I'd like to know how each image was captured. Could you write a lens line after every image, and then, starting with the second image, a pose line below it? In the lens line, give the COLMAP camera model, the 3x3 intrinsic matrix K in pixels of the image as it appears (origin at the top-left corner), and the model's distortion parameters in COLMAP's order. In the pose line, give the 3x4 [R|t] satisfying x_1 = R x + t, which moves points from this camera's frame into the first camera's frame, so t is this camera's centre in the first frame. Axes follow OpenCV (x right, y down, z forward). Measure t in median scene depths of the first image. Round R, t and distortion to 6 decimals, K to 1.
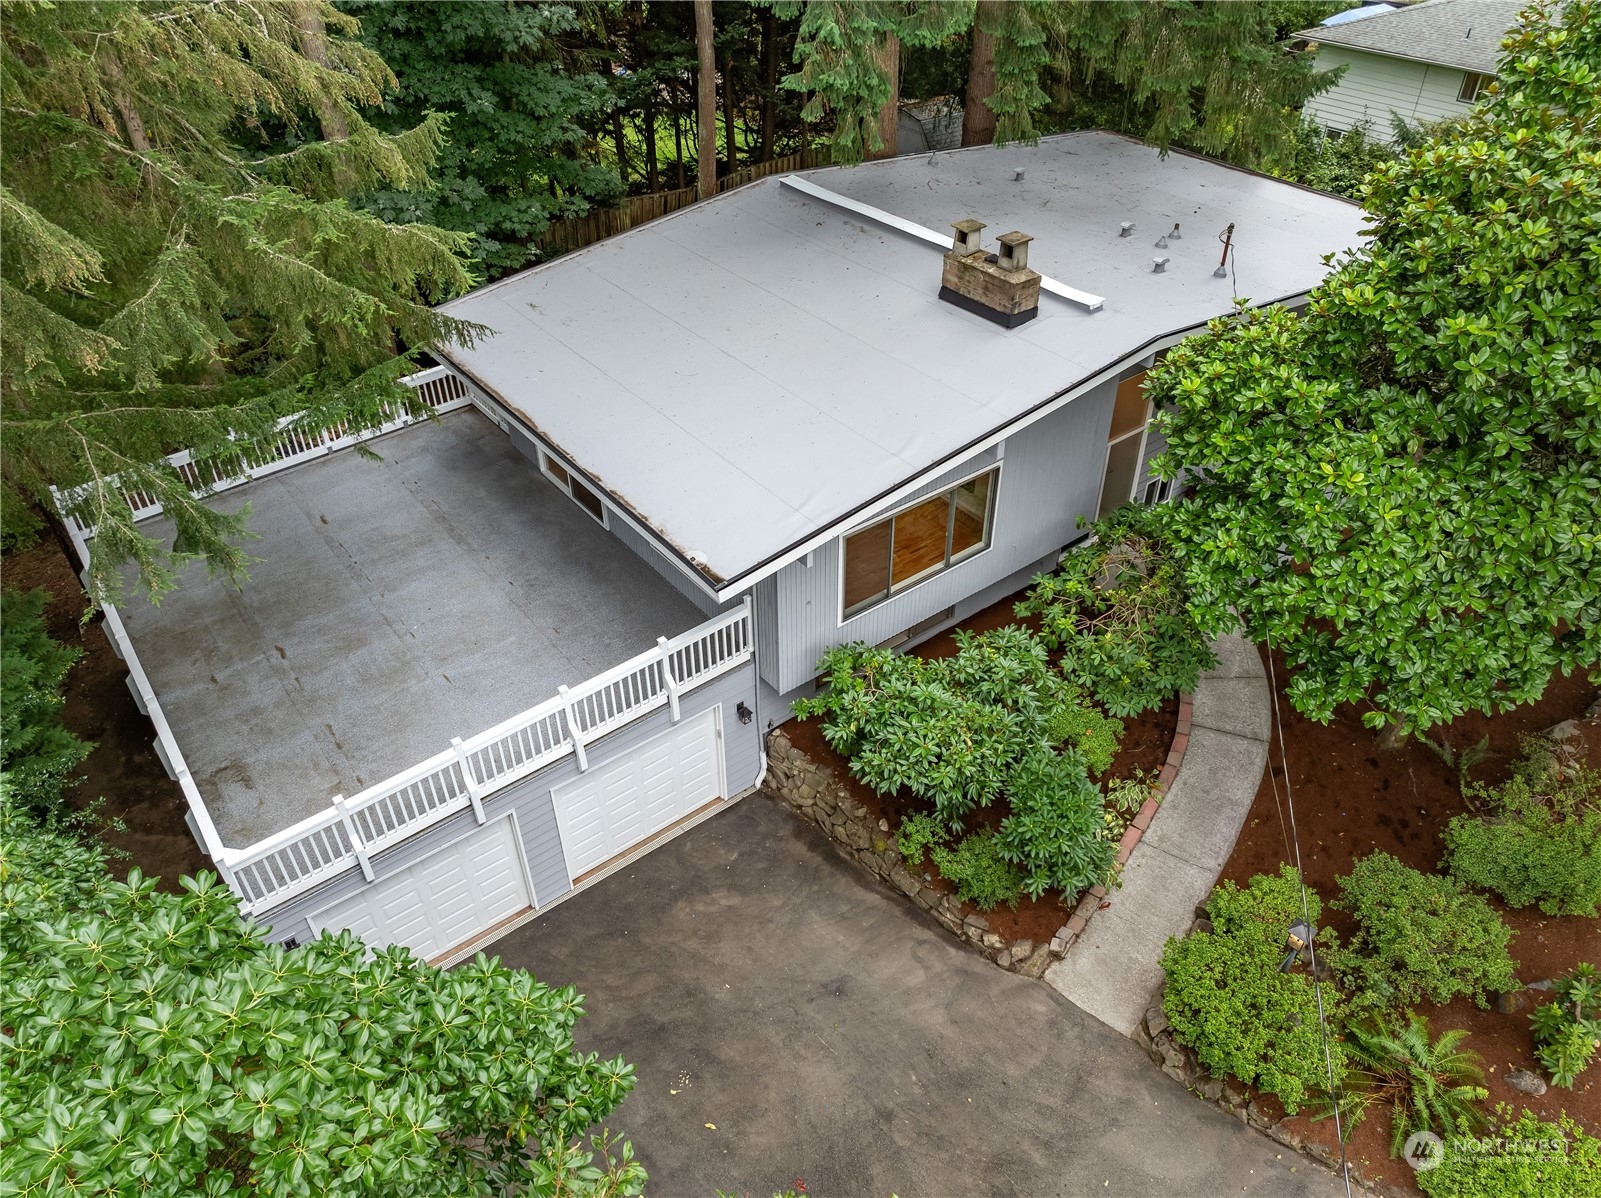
lens RADIAL K [[1108.0, 0, 800.5], [0, 1108.0, 599.0], [0, 0, 1]] dist [-0.033201, -0.000641]
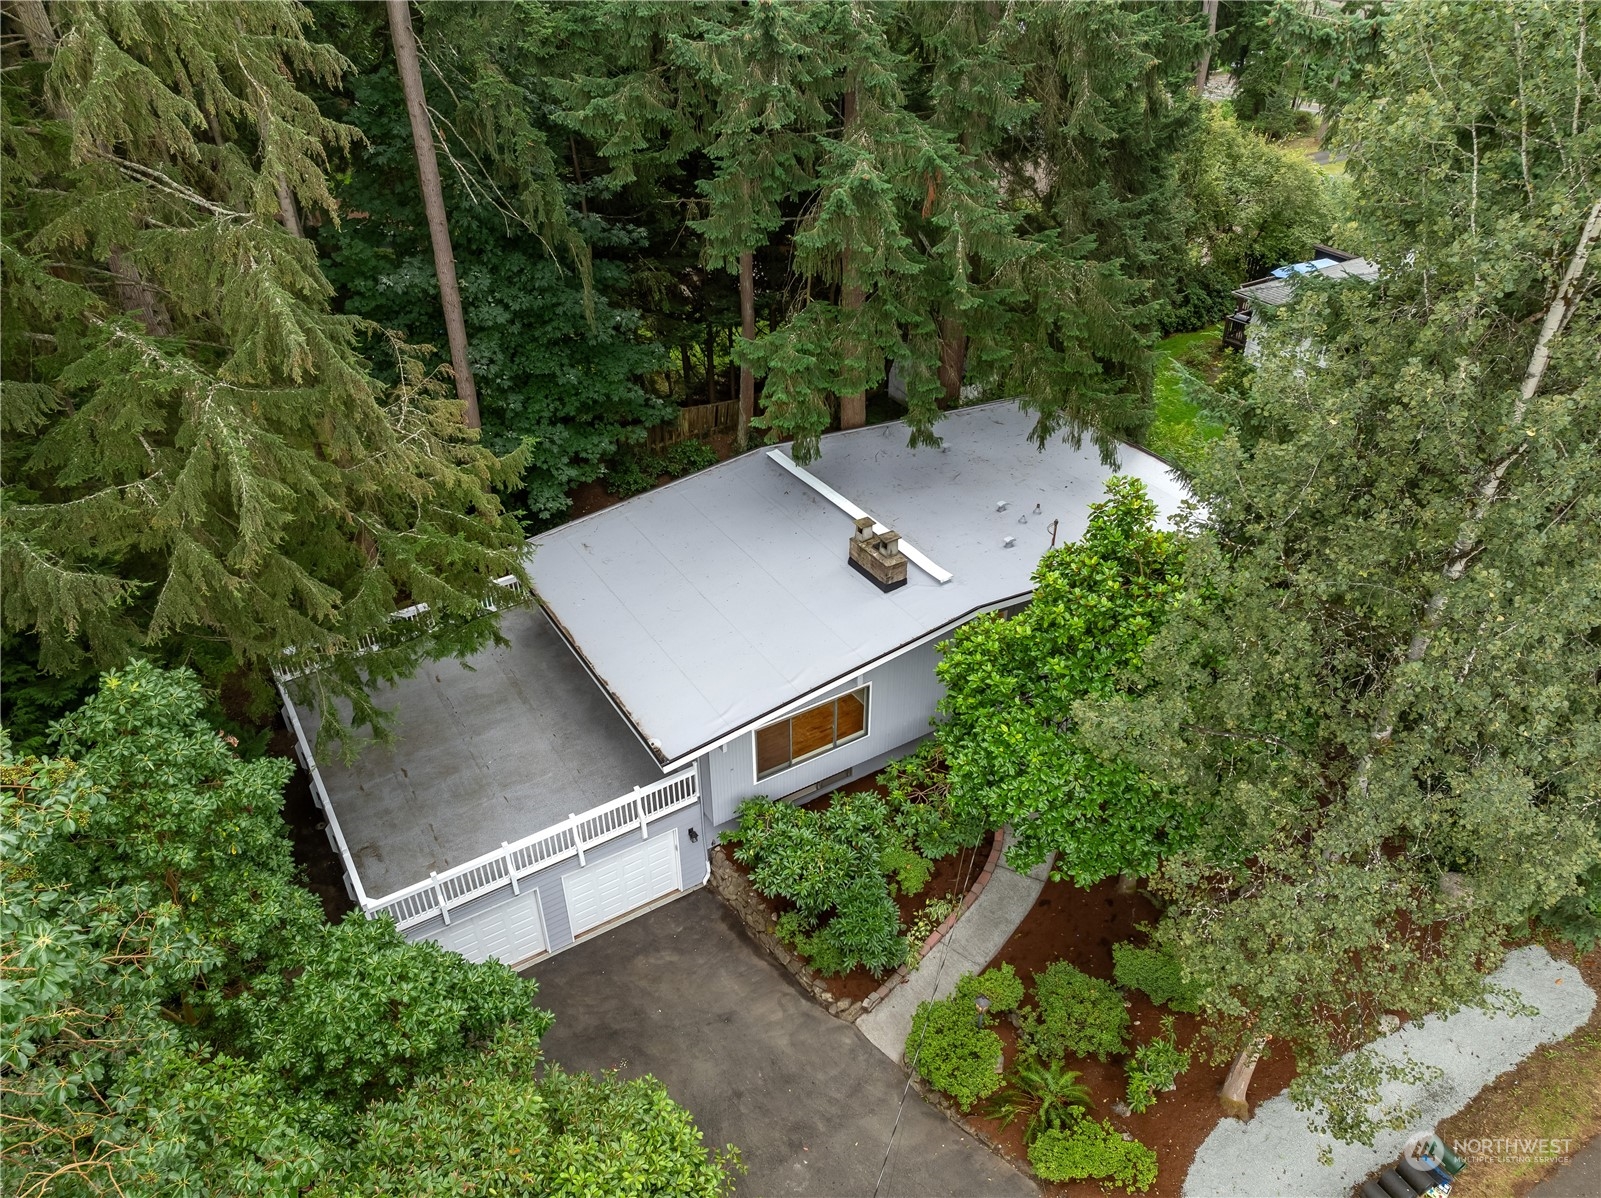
lens RADIAL K [[1108.0, 0, 800.5], [0, 1108.0, 599.0], [0, 0, 1]] dist [-0.033201, -0.000641]
pose [[0.994566, 0.058452, -0.086147, 0.228226], [-0.064510, 0.995508, -0.069295, -0.137212], [0.081710, 0.074476, 0.993870, -0.581769]]
